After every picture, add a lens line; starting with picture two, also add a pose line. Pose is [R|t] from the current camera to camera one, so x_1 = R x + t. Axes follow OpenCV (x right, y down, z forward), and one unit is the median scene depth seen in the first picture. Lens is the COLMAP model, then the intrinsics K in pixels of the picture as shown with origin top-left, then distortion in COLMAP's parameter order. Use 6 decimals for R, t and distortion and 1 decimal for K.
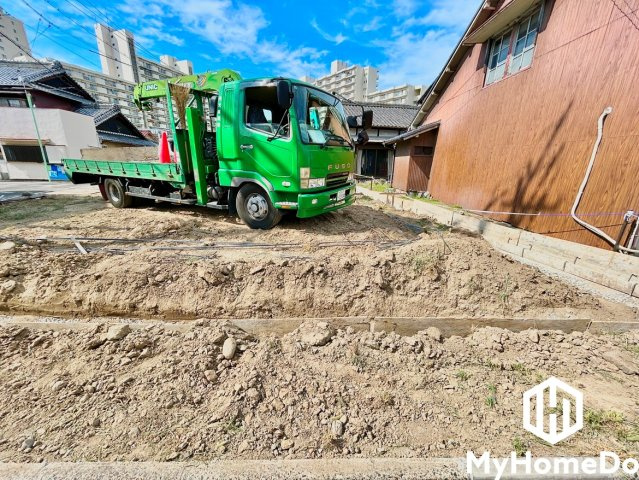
lens RADIAL K [[258.0, 0, 318.9], [0, 258.0, 242.7], [0, 0, 1]] dist [0.000924, 0.000525]
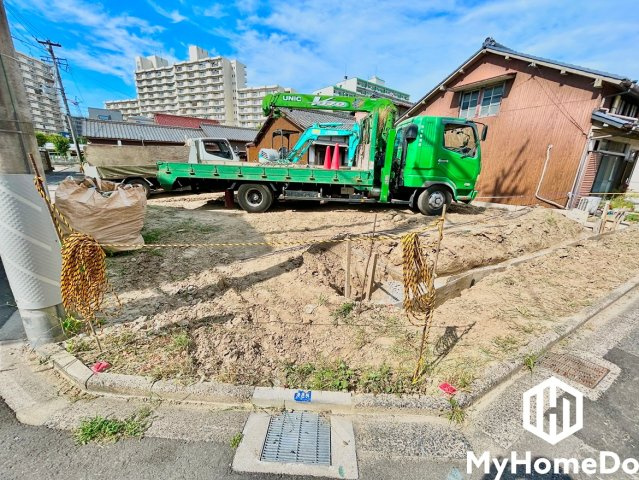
lens RADIAL K [[258.0, 0, 320.6], [0, 258.0, 244.0], [0, 0, 1]] dist [0.000924, 0.000525]
pose [[0.876584, -0.133962, 0.462228, -1.351925], [0.126096, 0.990854, 0.048036, -0.039974], [-0.464436, 0.016177, 0.885459, -0.007008]]
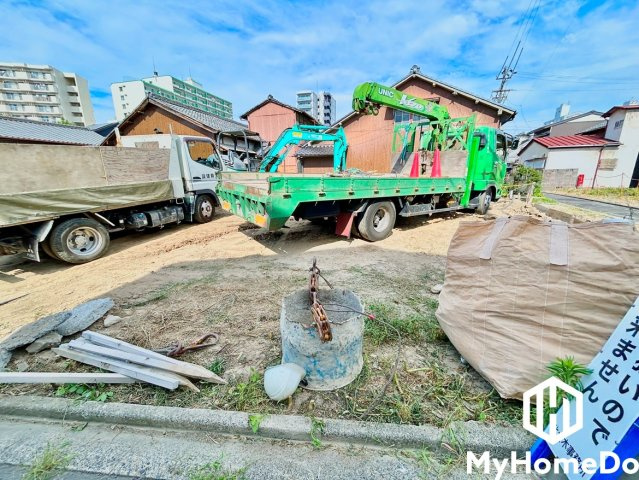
lens RADIAL K [[258.0, 0, 321.1], [0, 258.0, 242.9], [0, 0, 1]] dist [0.000924, 0.000525]
pose [[0.418472, -0.255881, 0.871439, -1.949377], [0.273957, 0.950364, 0.147499, -0.365977], [-0.865927, 0.177013, 0.467801, 1.037763]]
